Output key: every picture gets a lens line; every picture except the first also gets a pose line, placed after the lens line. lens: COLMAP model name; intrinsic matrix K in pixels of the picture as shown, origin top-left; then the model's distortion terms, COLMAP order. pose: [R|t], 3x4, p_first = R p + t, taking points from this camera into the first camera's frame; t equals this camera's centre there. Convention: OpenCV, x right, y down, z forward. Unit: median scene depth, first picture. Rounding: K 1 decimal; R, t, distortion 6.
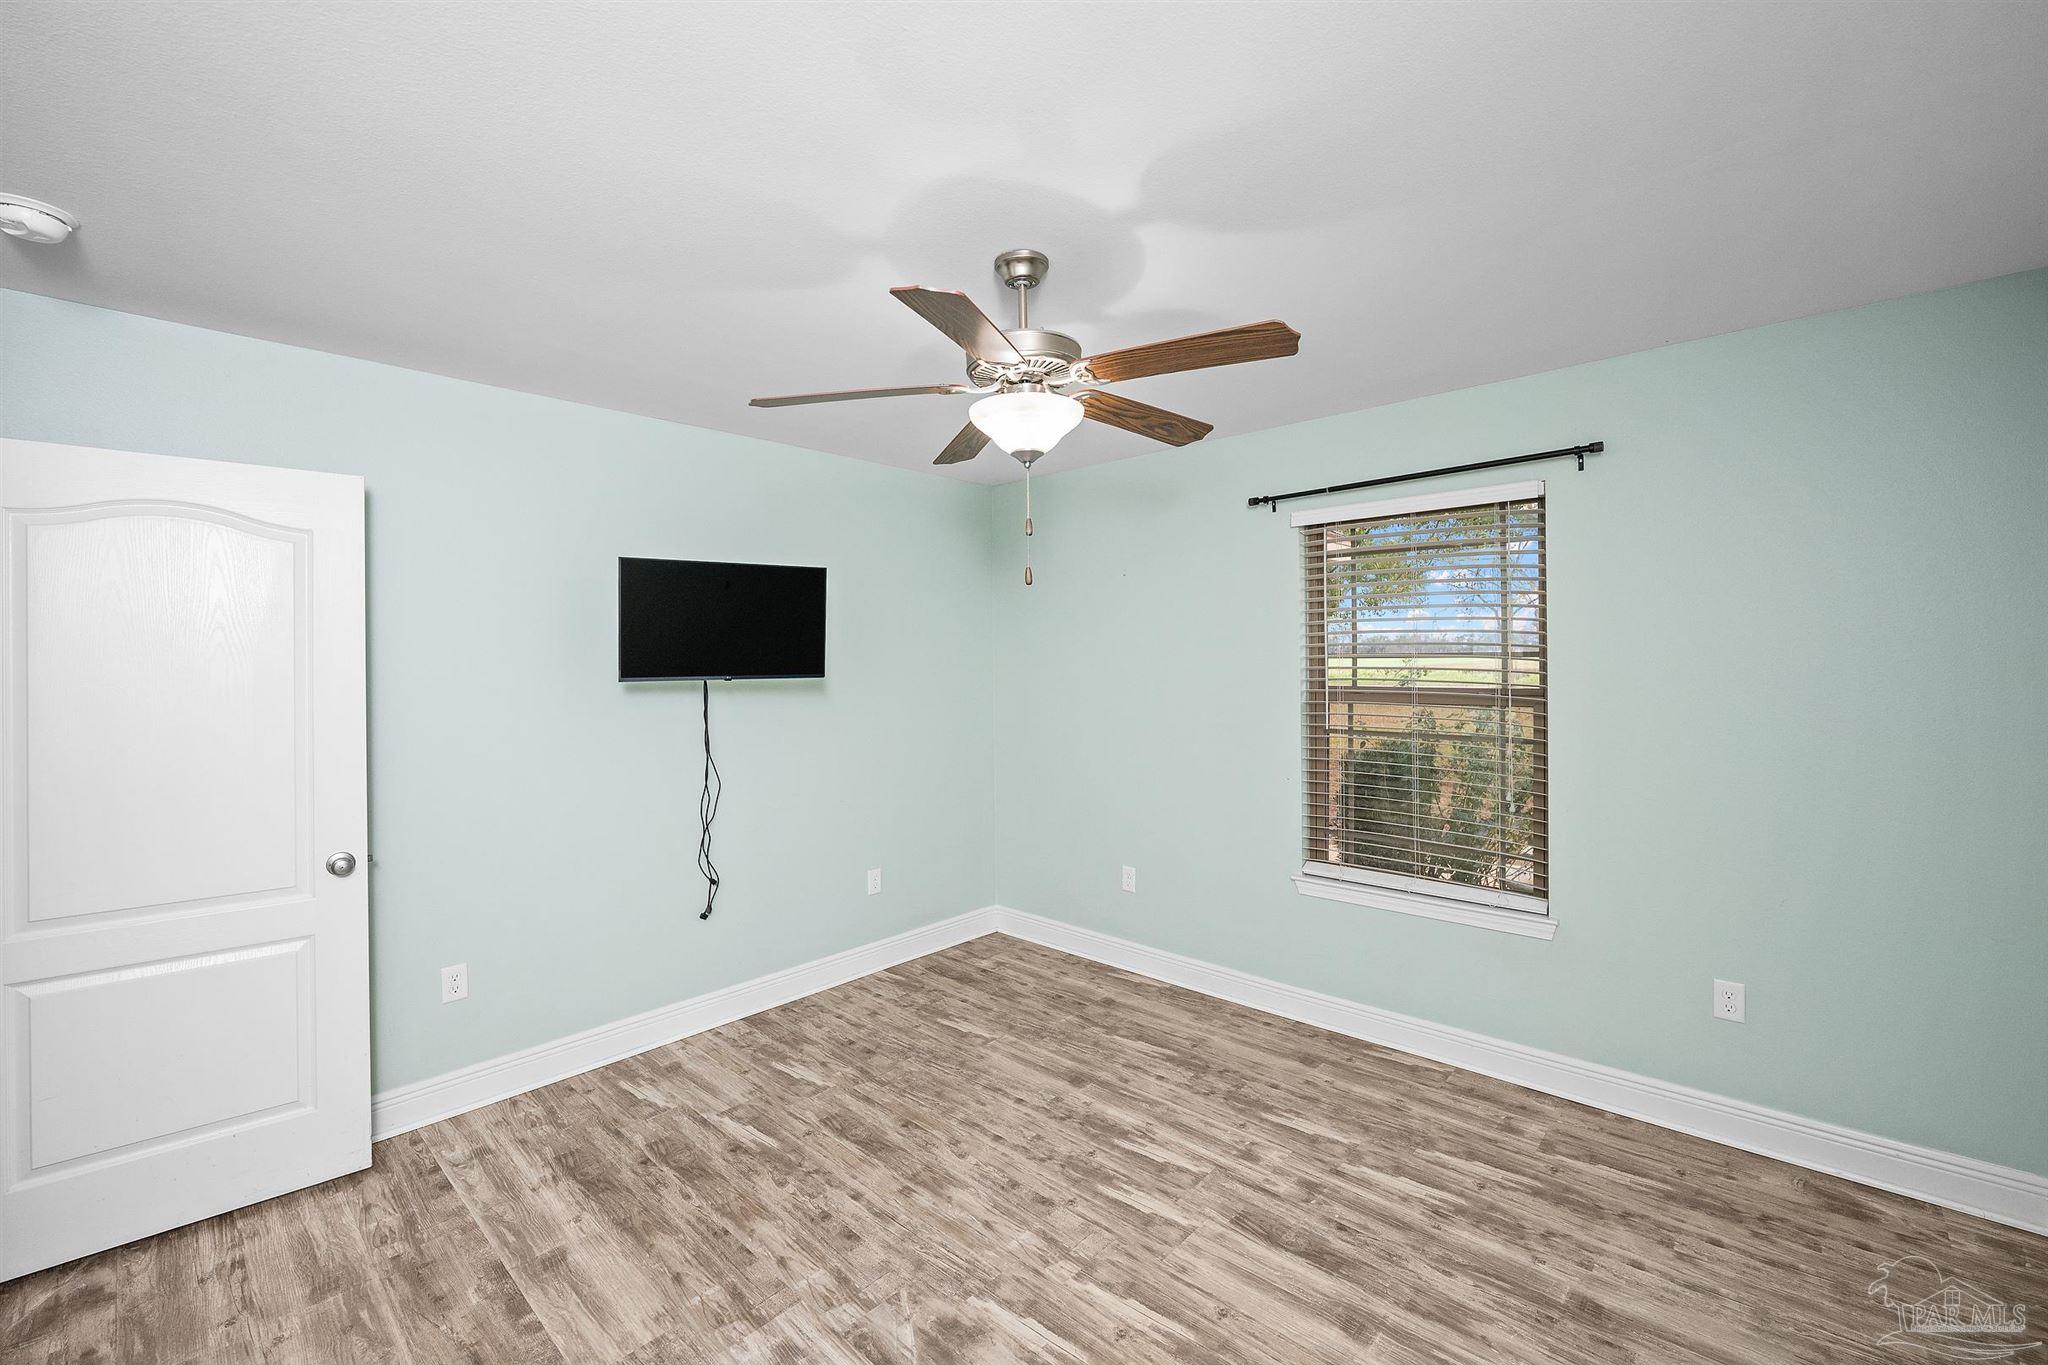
lens RADIAL K [[834.9, 0, 1023.6], [0, 834.9, 672.4], [0, 0, 1]] dist [-0.010326, 0.000651]
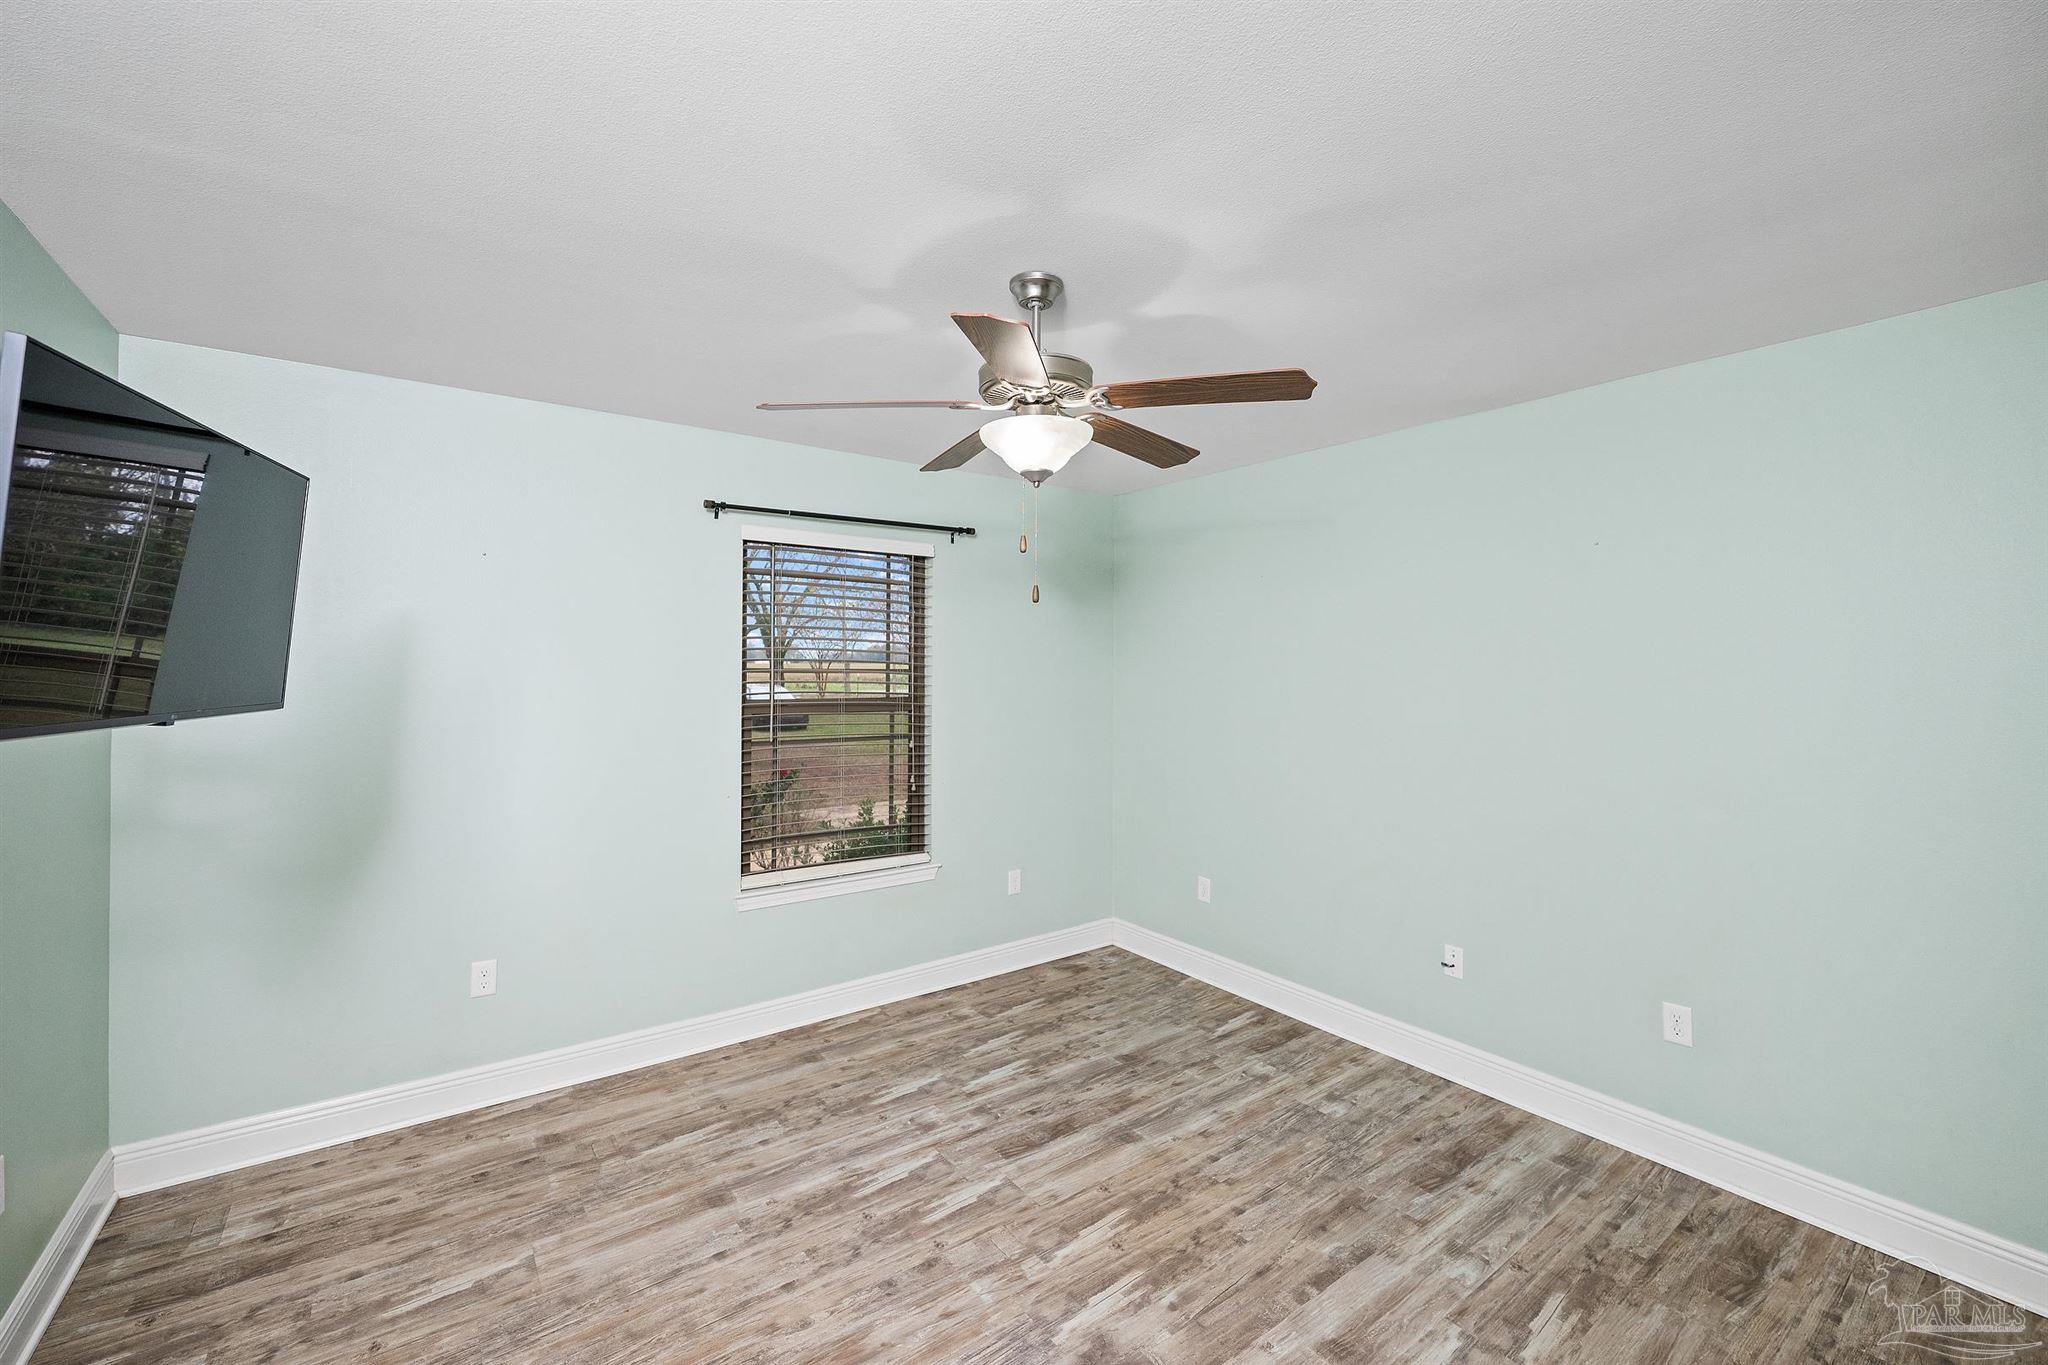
lens RADIAL K [[834.9, 0, 1037.6], [0, 834.9, 666.7], [0, 0, 1]] dist [-0.010326, 0.000651]
pose [[0.192388, 0.011862, 0.981247, -0.717139], [0.008223, 0.999872, -0.013699, -0.009029], [-0.981284, 0.010705, 0.192266, 0.582242]]
